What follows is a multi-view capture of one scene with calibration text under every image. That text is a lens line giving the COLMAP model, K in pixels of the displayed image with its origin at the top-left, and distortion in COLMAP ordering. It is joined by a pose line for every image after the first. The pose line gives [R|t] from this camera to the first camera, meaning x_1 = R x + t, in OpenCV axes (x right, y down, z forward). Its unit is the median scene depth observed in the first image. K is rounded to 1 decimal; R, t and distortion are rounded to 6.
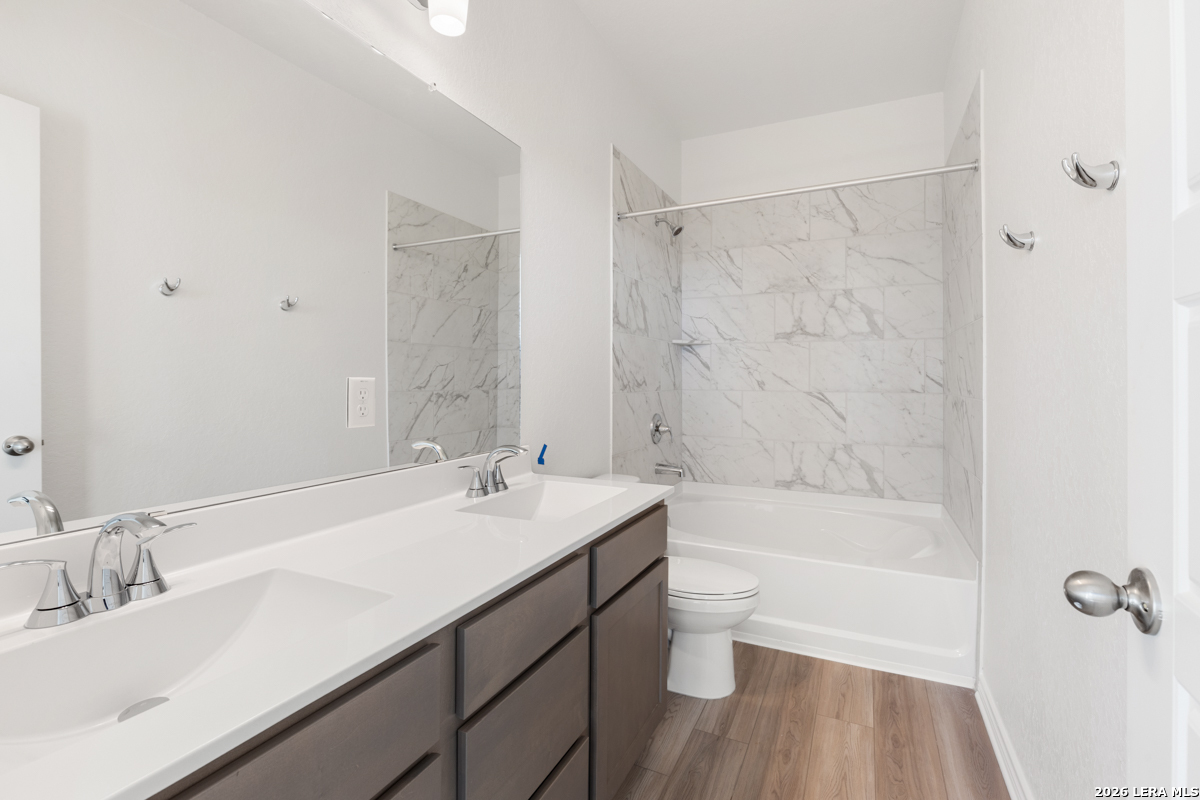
lens RADIAL K [[554.2, 0, 602.7], [0, 554.2, 379.0], [0, 0, 1]] dist [0.008325, -0.000403]
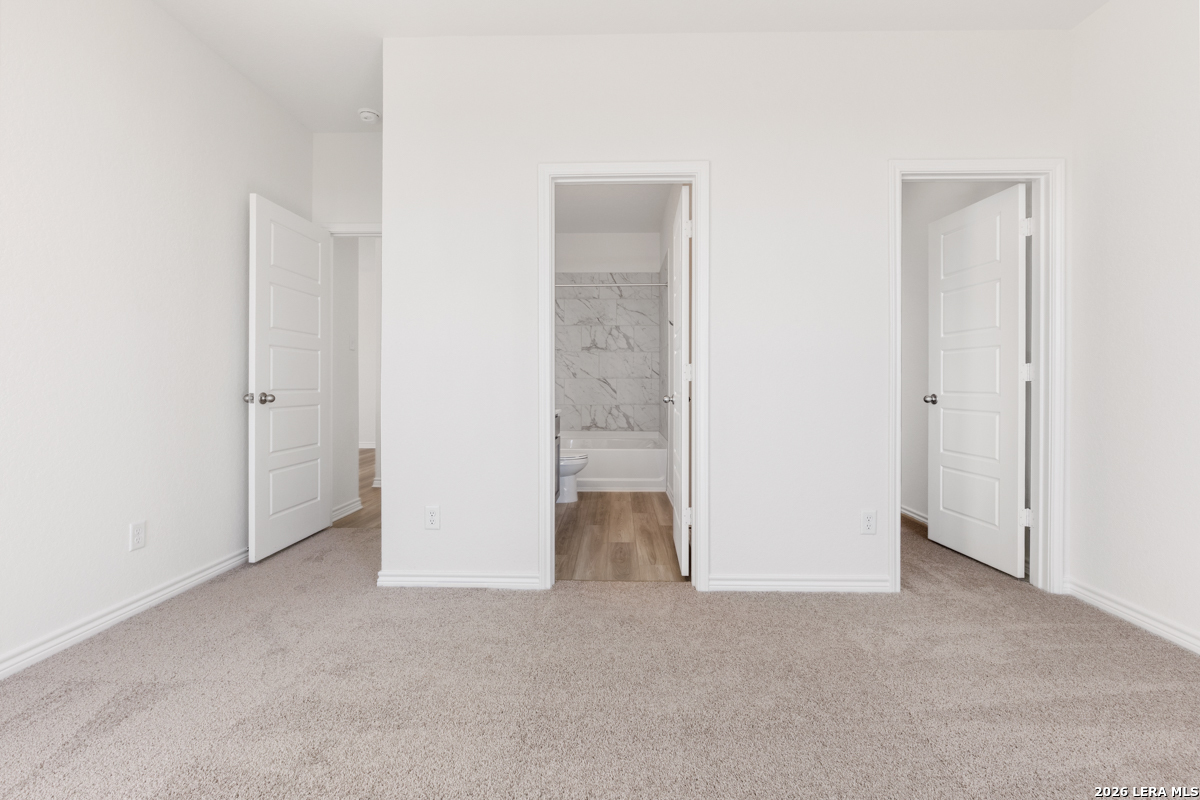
lens RADIAL K [[554.2, 0, 599.8], [0, 554.2, 390.9], [0, 0, 1]] dist [0.008325, -0.000403]
pose [[0.916177, -0.007078, 0.400712, -0.395308], [0.000744, 0.999872, 0.015960, 0.036343], [-0.400774, -0.014324, 0.916065, -0.758762]]
